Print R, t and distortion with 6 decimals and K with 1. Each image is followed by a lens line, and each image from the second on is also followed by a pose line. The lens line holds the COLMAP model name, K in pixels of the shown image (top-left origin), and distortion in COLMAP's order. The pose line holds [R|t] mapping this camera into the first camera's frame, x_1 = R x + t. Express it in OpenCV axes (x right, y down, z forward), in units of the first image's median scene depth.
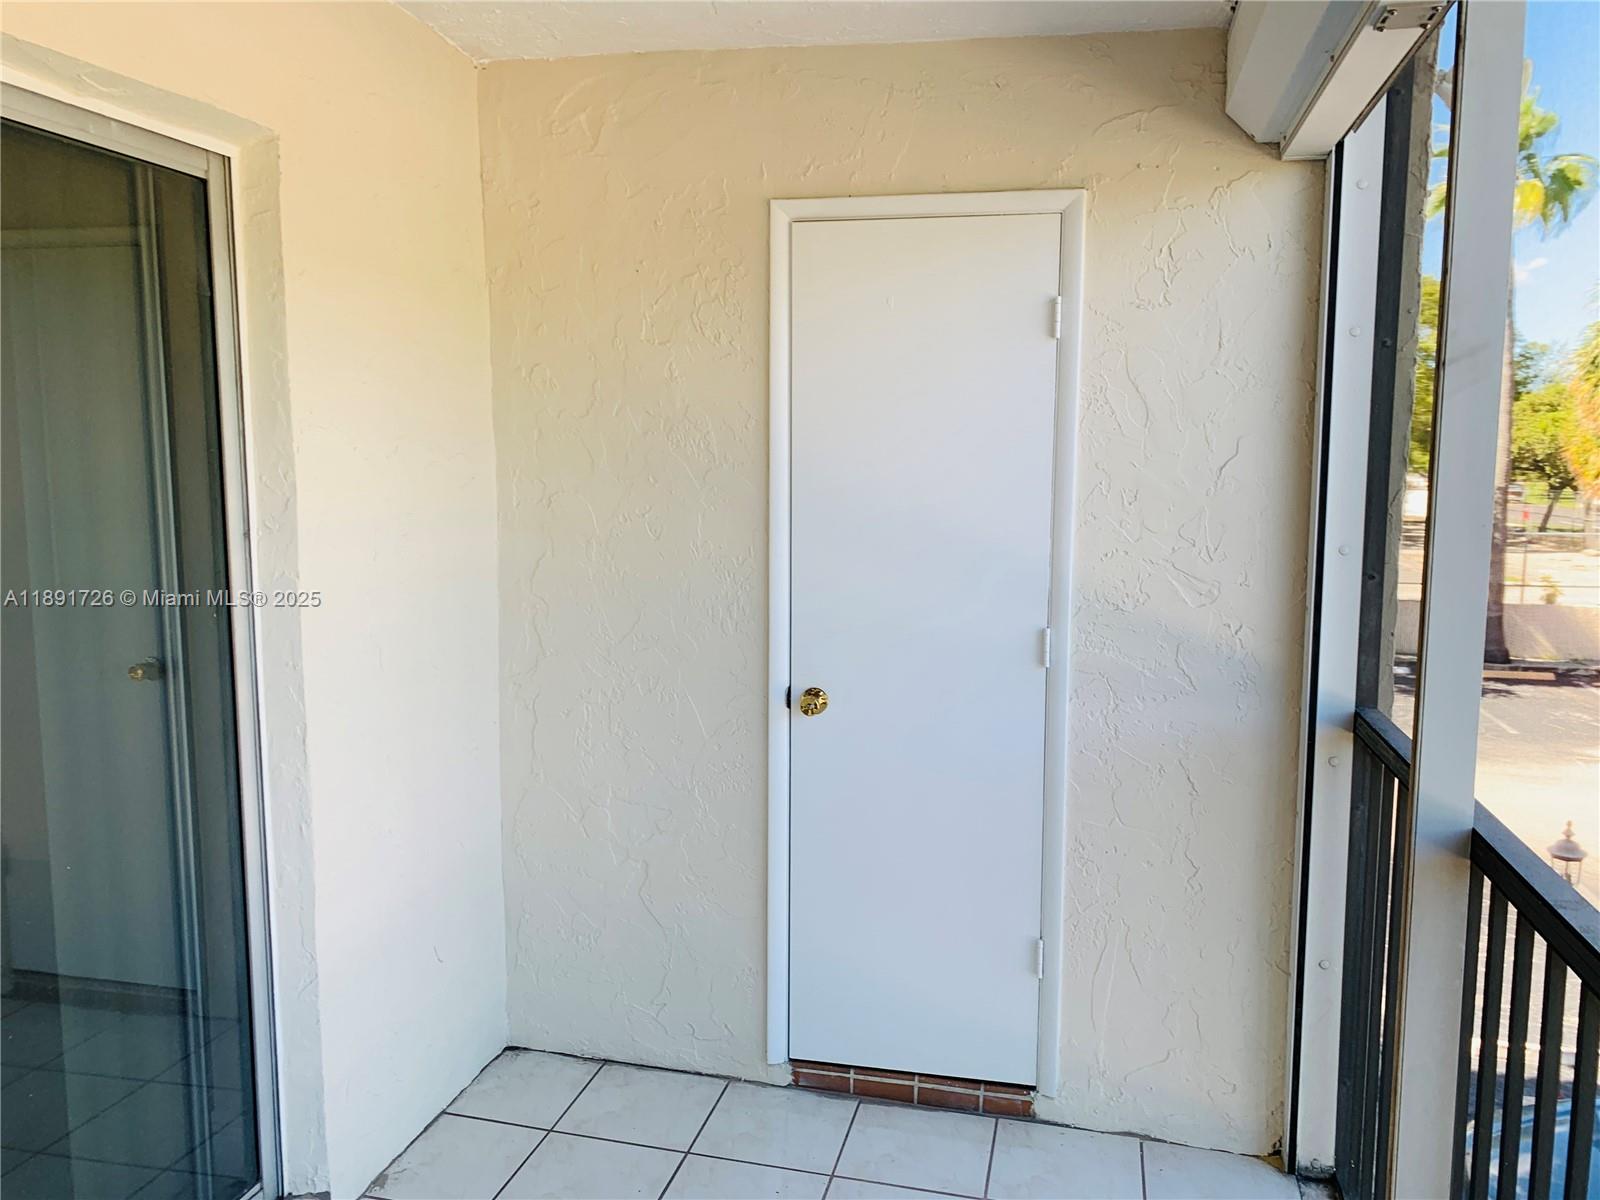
lens RADIAL K [[1206.1, 0, 813.7], [0, 1206.1, 597.3], [0, 0, 1]] dist [0.026209, -0.037482]
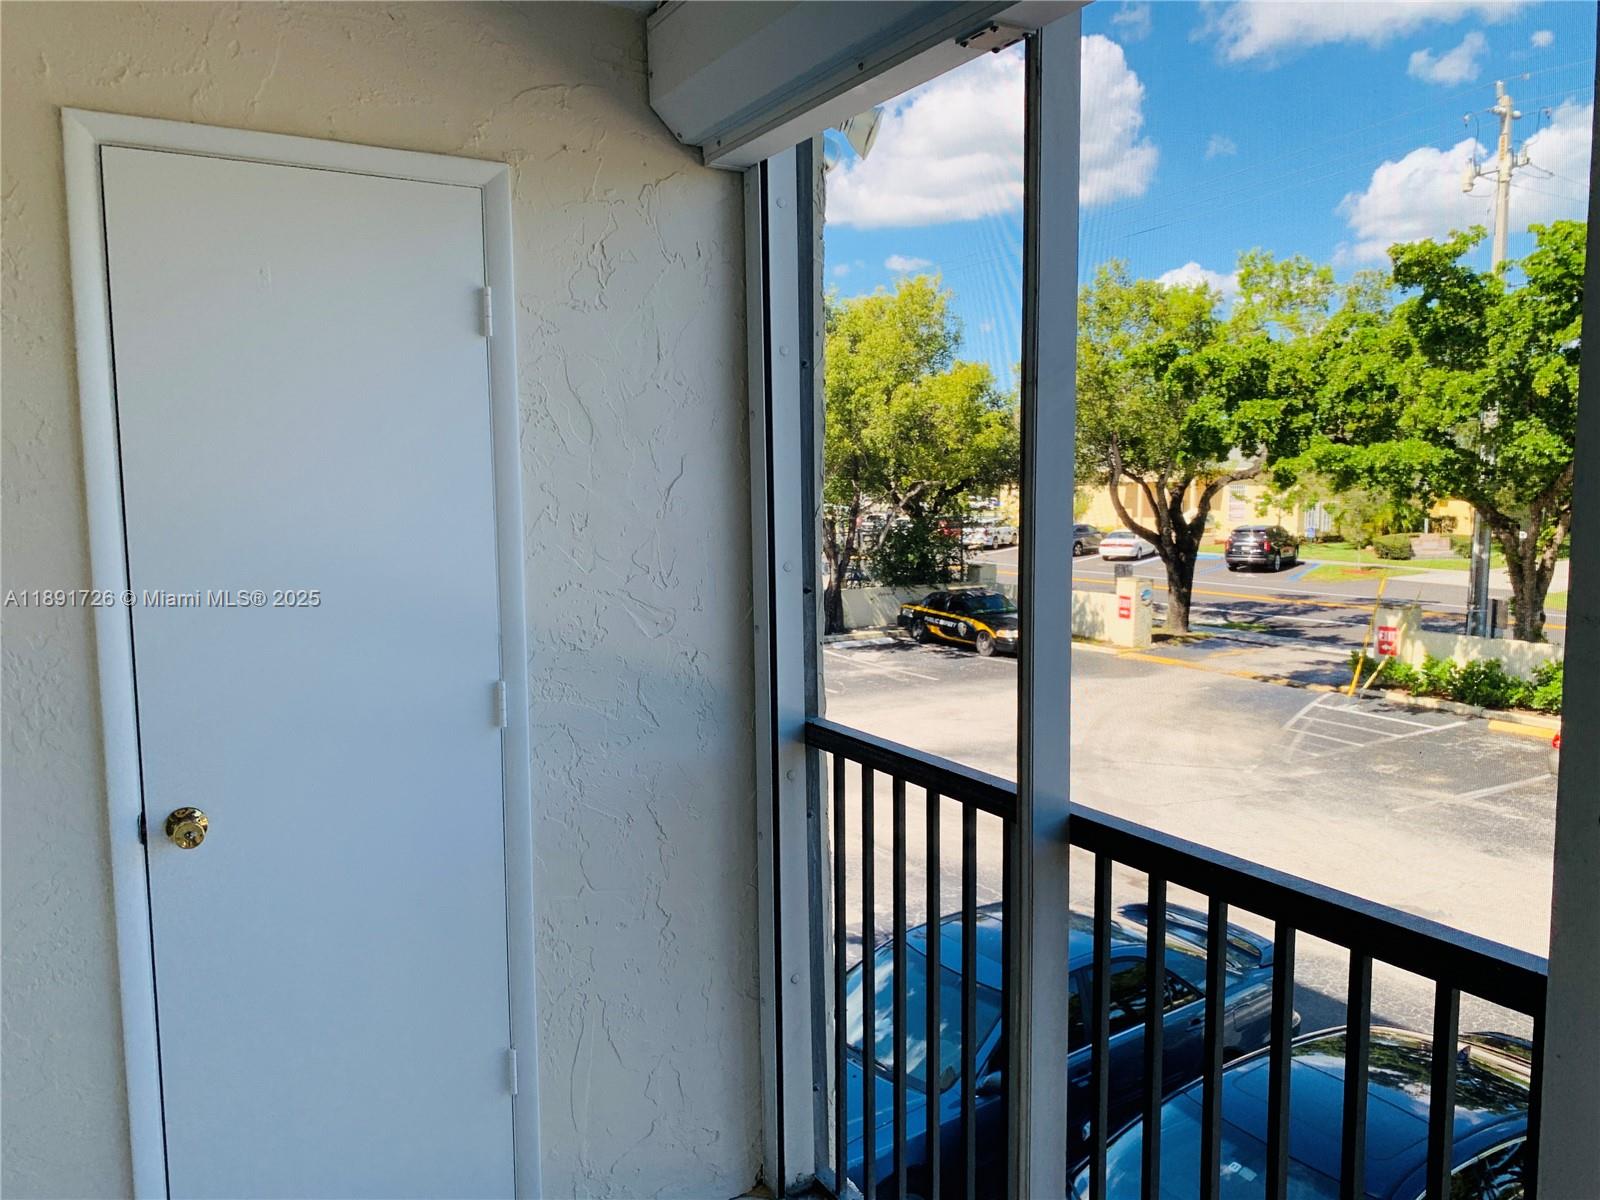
lens RADIAL K [[1206.1, 0, 797.1], [0, 1206.1, 602.7], [0, 0, 1]] dist [0.026209, -0.037482]
pose [[0.732551, -0.086713, 0.675167, -0.224673], [0.095788, 0.995115, 0.023875, -0.030051], [-0.673939, 0.047183, 0.737279, 0.243413]]
